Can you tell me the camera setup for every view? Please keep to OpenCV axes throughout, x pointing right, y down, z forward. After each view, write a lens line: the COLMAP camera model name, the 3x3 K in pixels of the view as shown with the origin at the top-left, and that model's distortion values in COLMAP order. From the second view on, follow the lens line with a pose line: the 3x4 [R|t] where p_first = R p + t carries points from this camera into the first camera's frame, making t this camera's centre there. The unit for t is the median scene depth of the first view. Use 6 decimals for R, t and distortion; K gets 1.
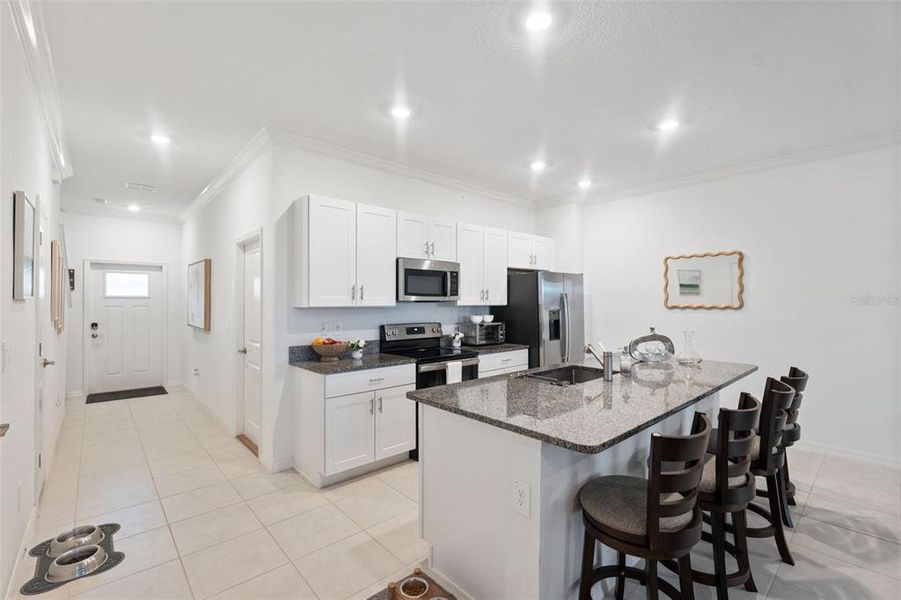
lens RADIAL K [[398.5, 0, 442.5], [0, 398.5, 301.0], [0, 0, 1]] dist [-0.002583, -0.000076]
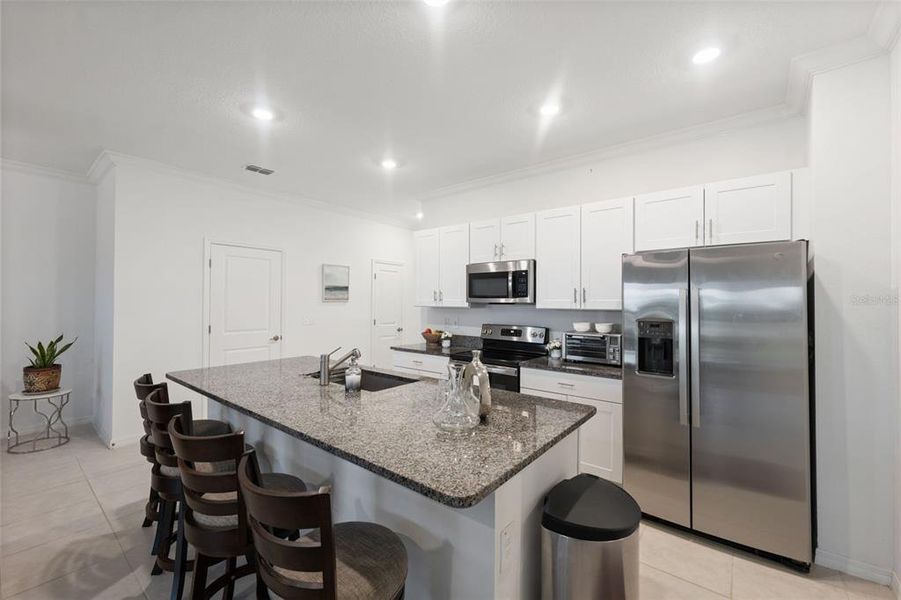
lens RADIAL K [[373.0, 0, 445.3], [0, 373.0, 296.1], [0, 0, 1]] dist [-0.002111, -0.000433]
pose [[0.166125, -0.005714, -0.986088, 0.861234], [-0.000645, 0.999982, -0.005903, -0.011918], [0.986105, 0.001617, 0.166118, 0.706585]]
